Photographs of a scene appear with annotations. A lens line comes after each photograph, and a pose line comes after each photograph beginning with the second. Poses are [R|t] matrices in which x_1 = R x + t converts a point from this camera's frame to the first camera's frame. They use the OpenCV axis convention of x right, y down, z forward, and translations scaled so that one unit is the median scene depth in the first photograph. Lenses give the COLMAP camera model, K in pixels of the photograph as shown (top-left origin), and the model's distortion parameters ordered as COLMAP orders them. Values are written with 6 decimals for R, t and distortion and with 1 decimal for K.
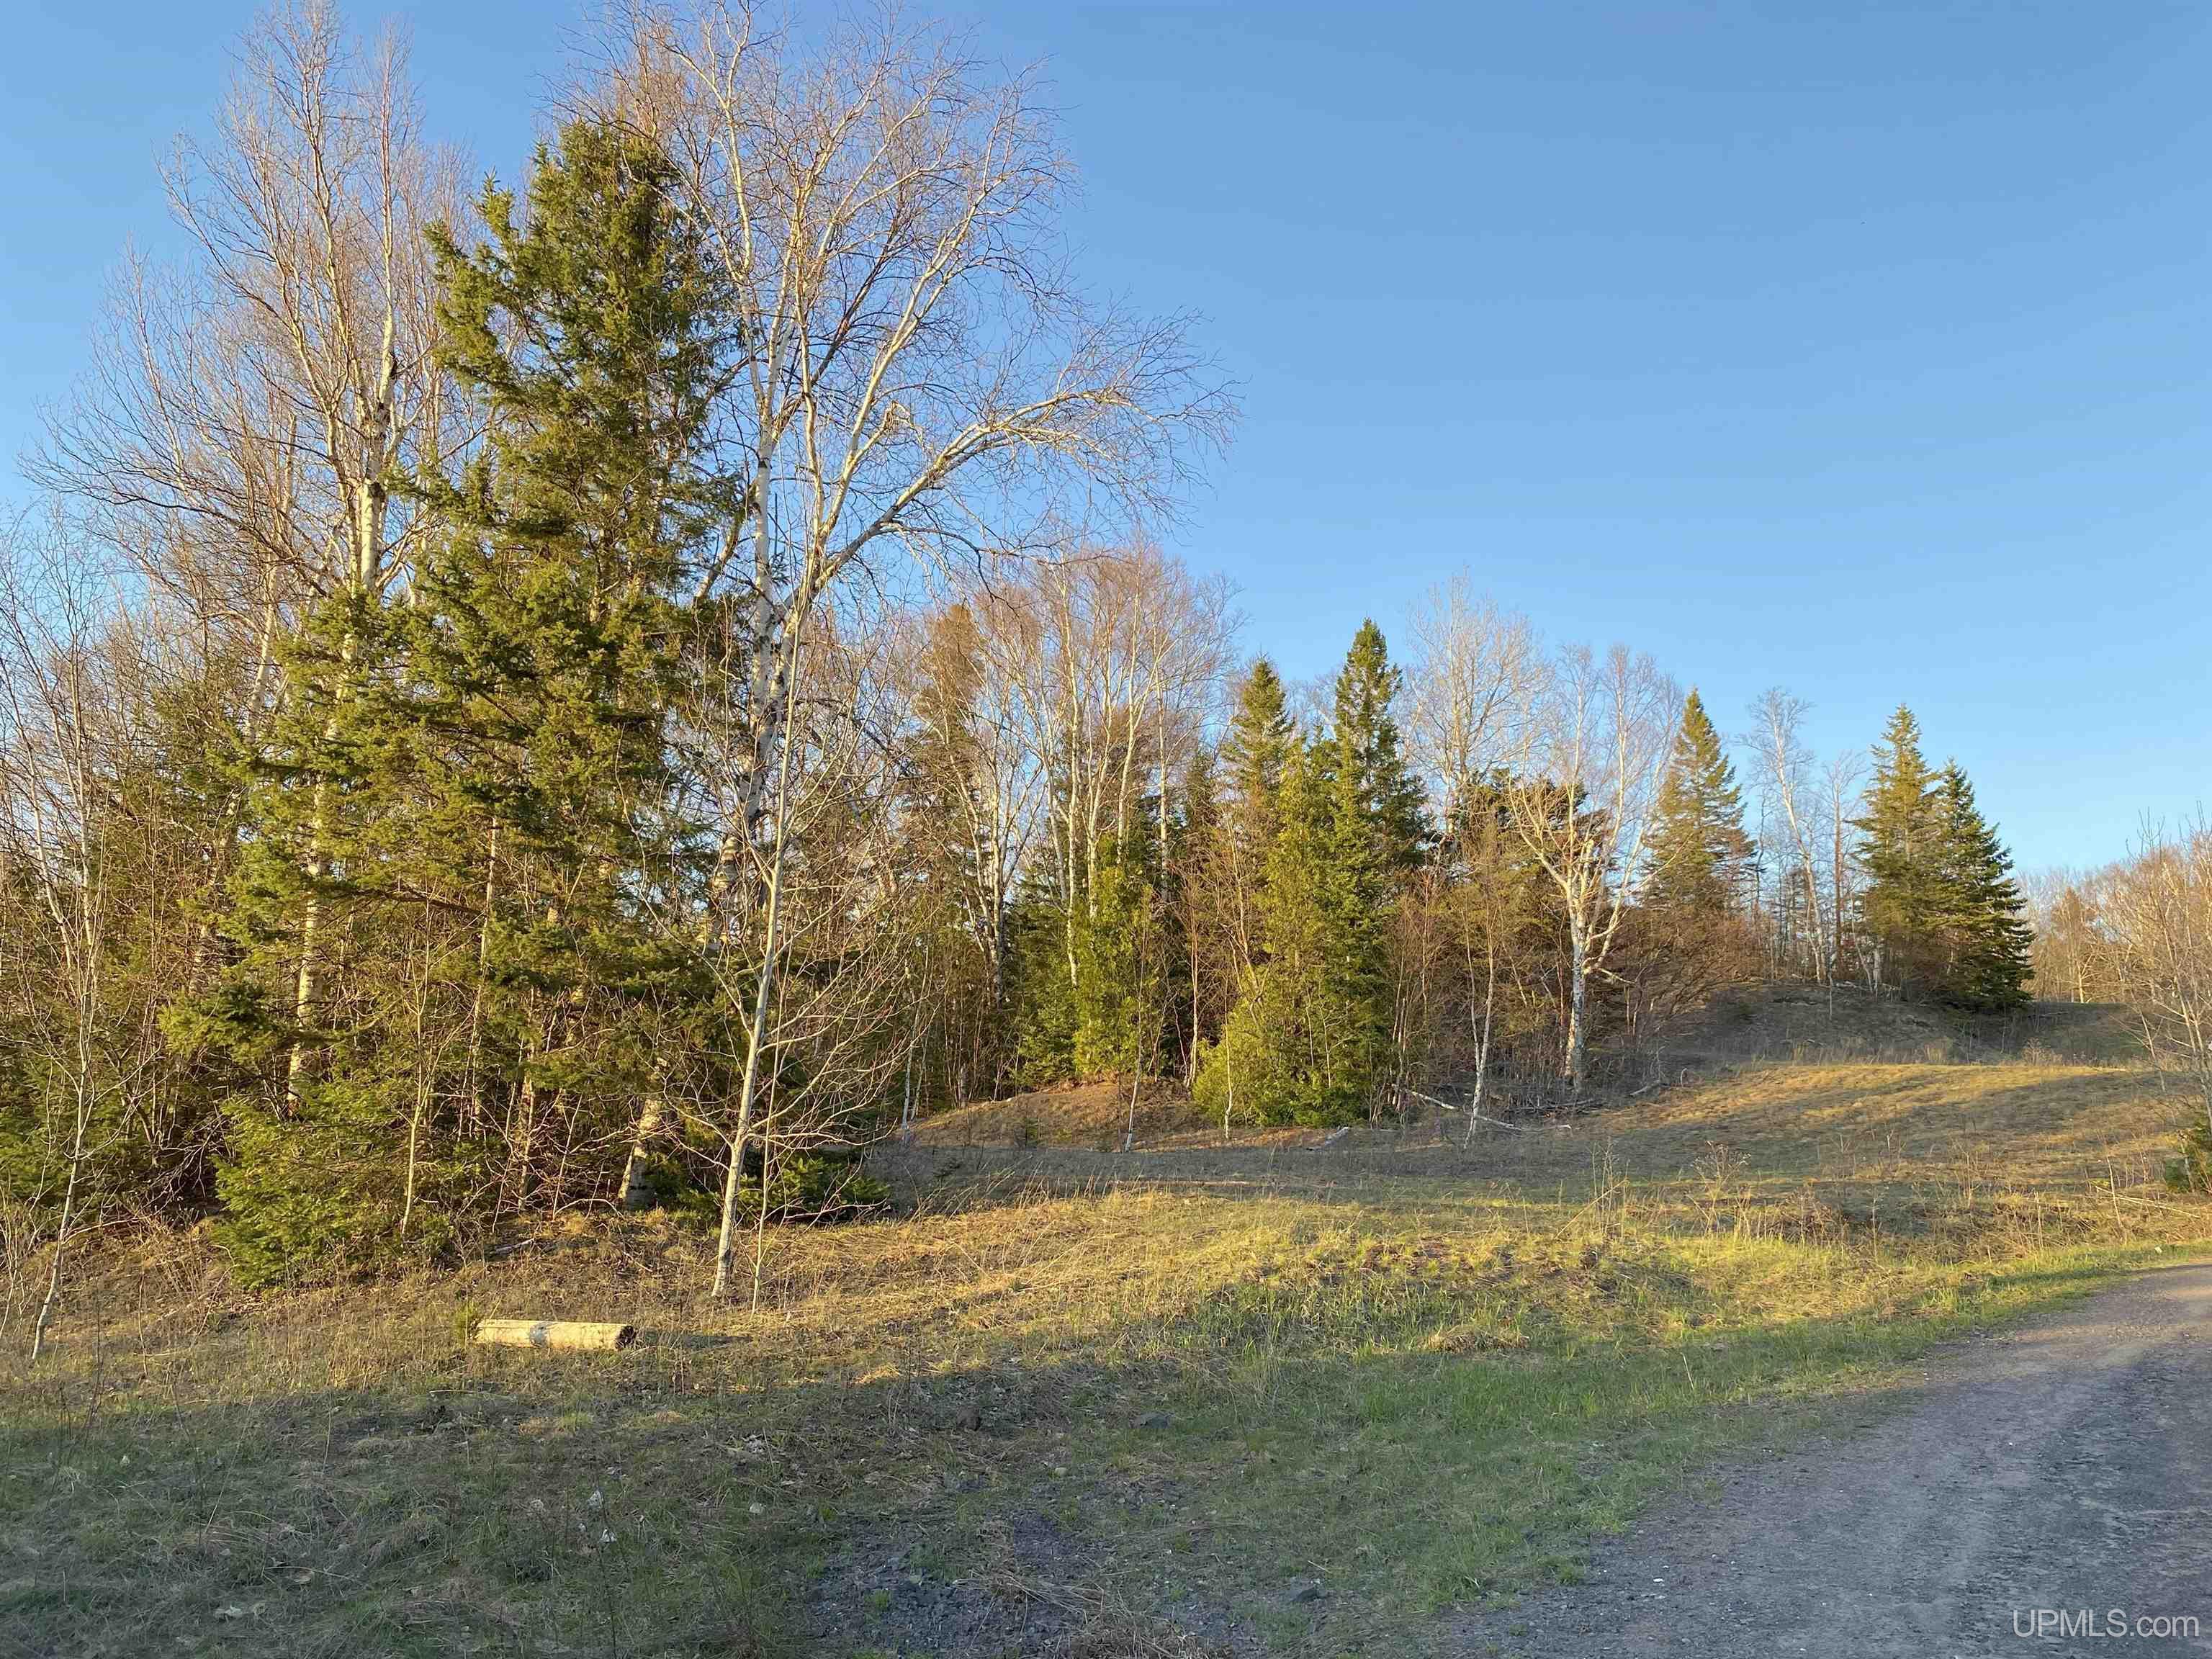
lens RADIAL K [[1698.3, 0, 1116.4], [0, 1698.3, 820.9], [0, 0, 1]] dist [0.031570, 0.001975]
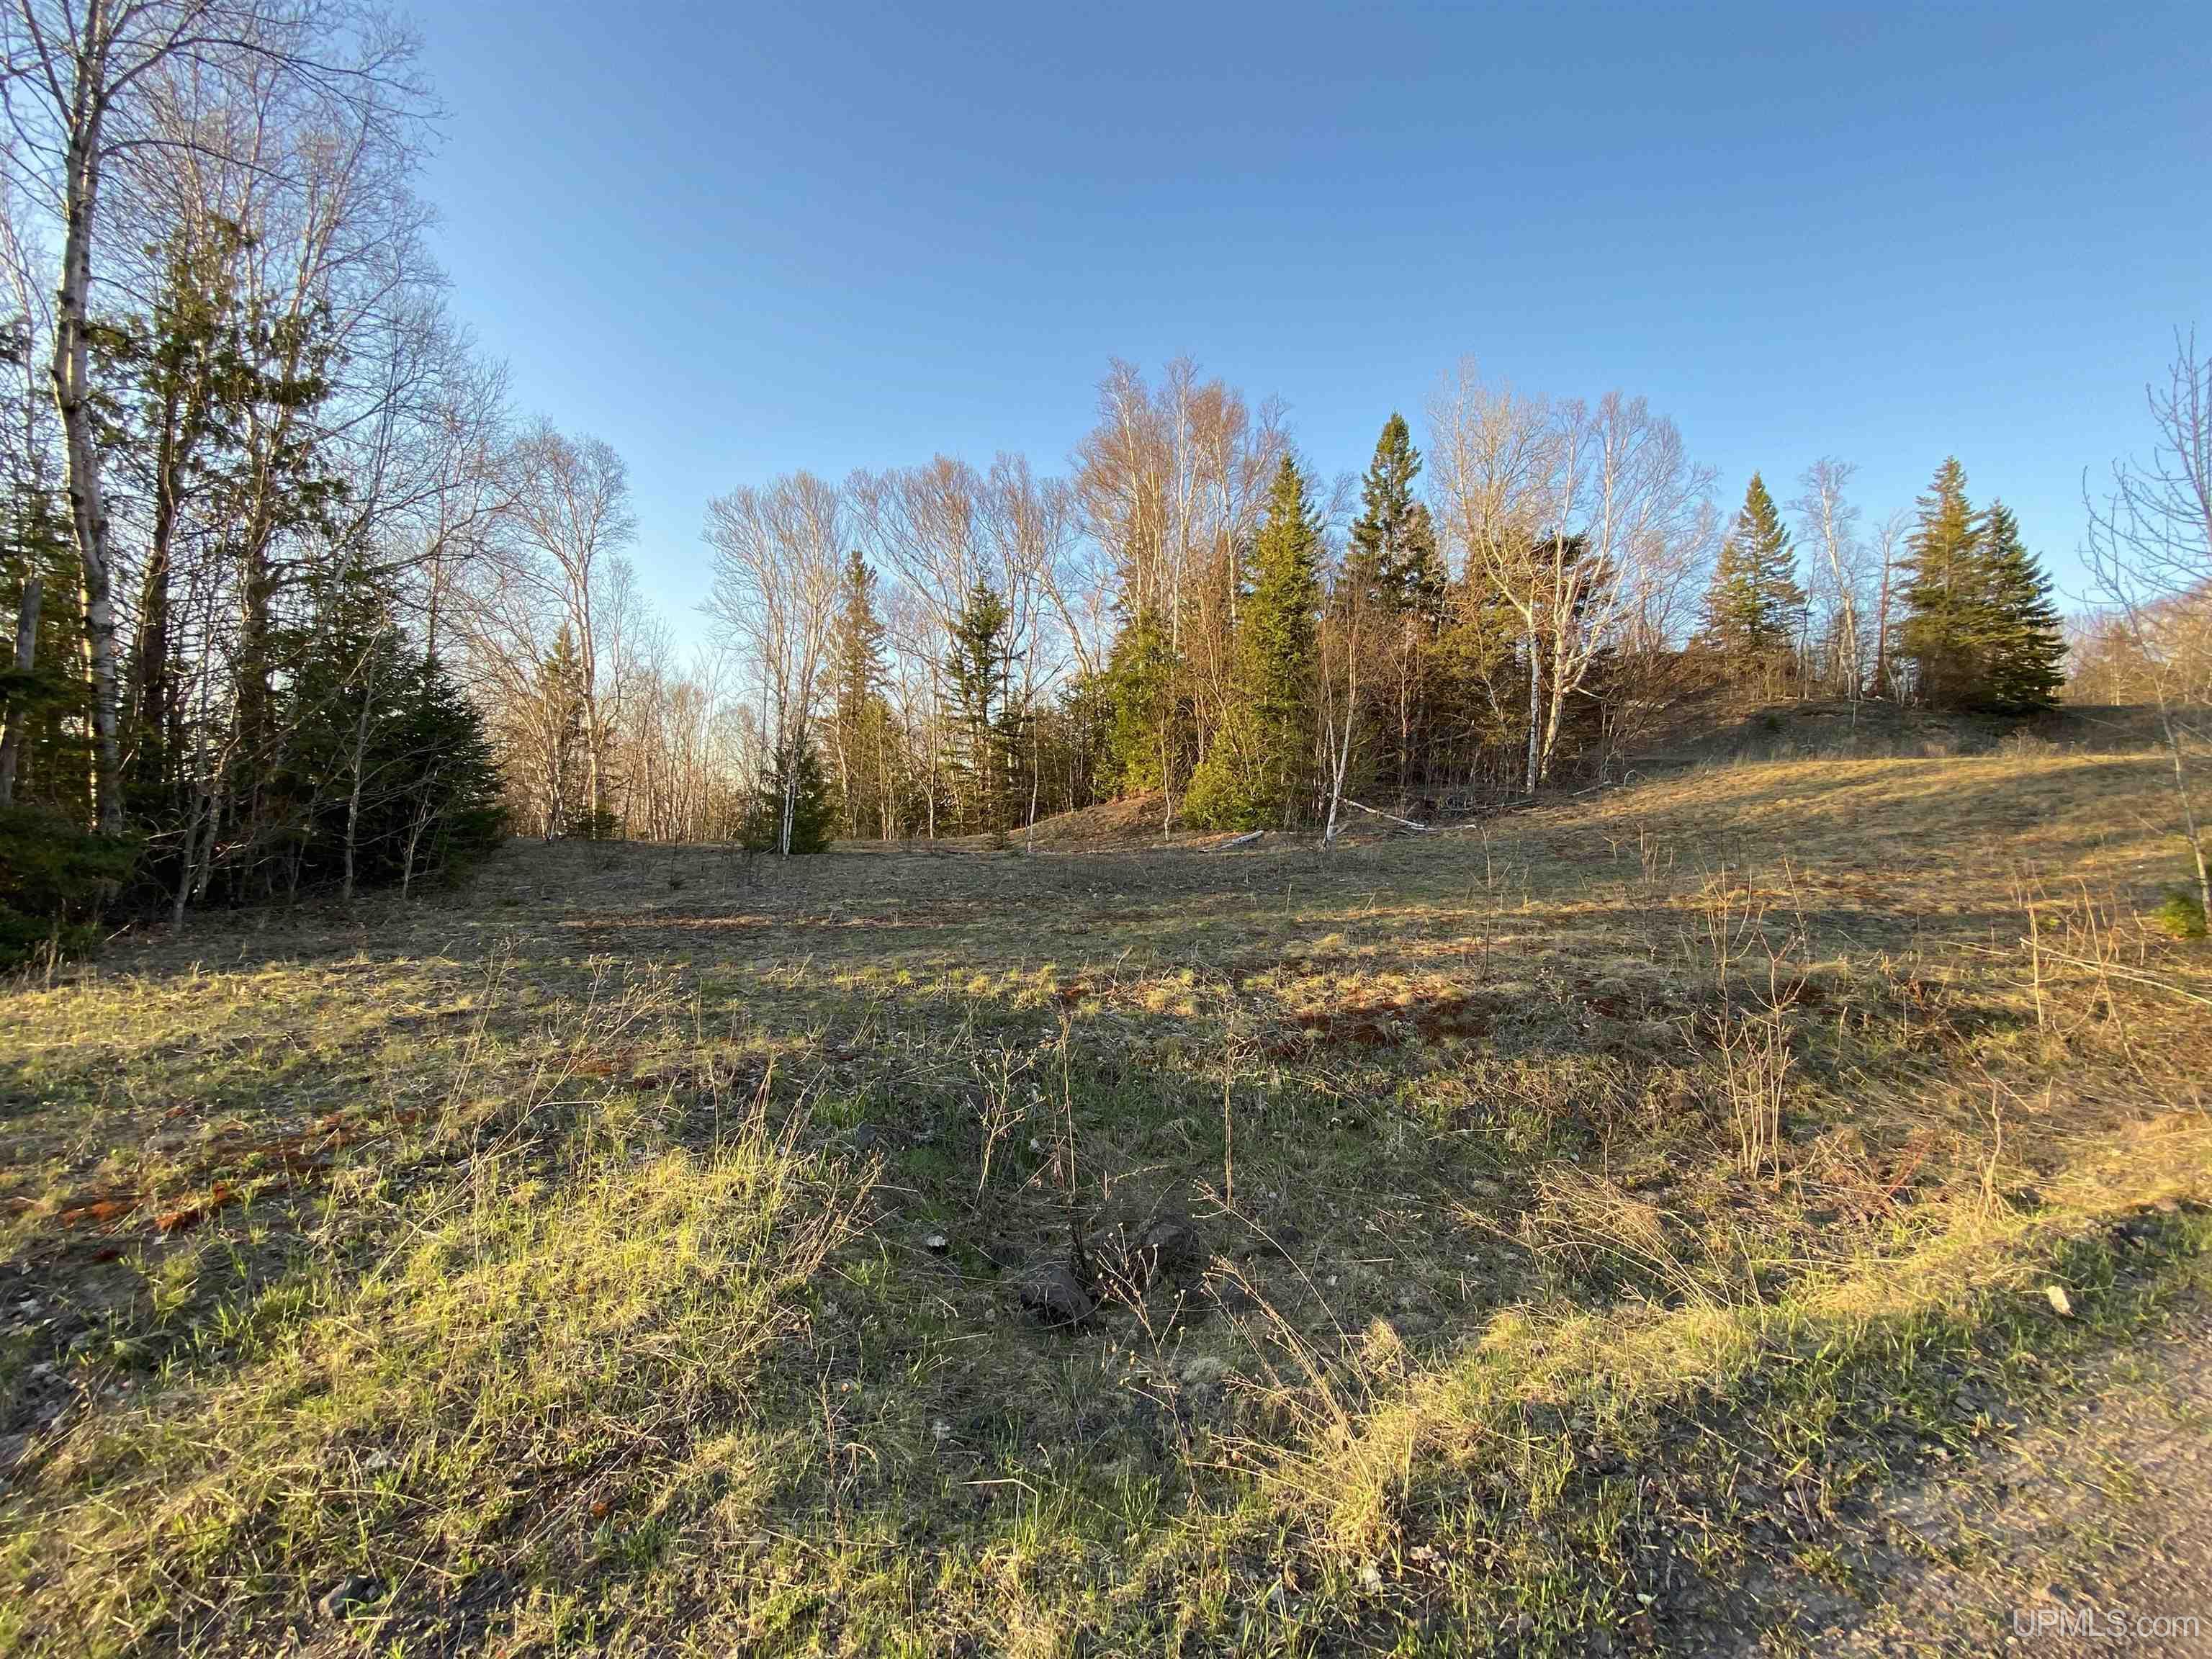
lens RADIAL K [[903.8, 0, 1094.7], [0, 903.8, 822.6], [0, 0, 1]] dist [0.022335, -0.018048]
pose [[0.942617, -0.009179, -0.333749, 0.112058], [0.071624, 0.981909, 0.175285, 0.027800], [0.326102, -0.189131, 0.926222, 0.185465]]
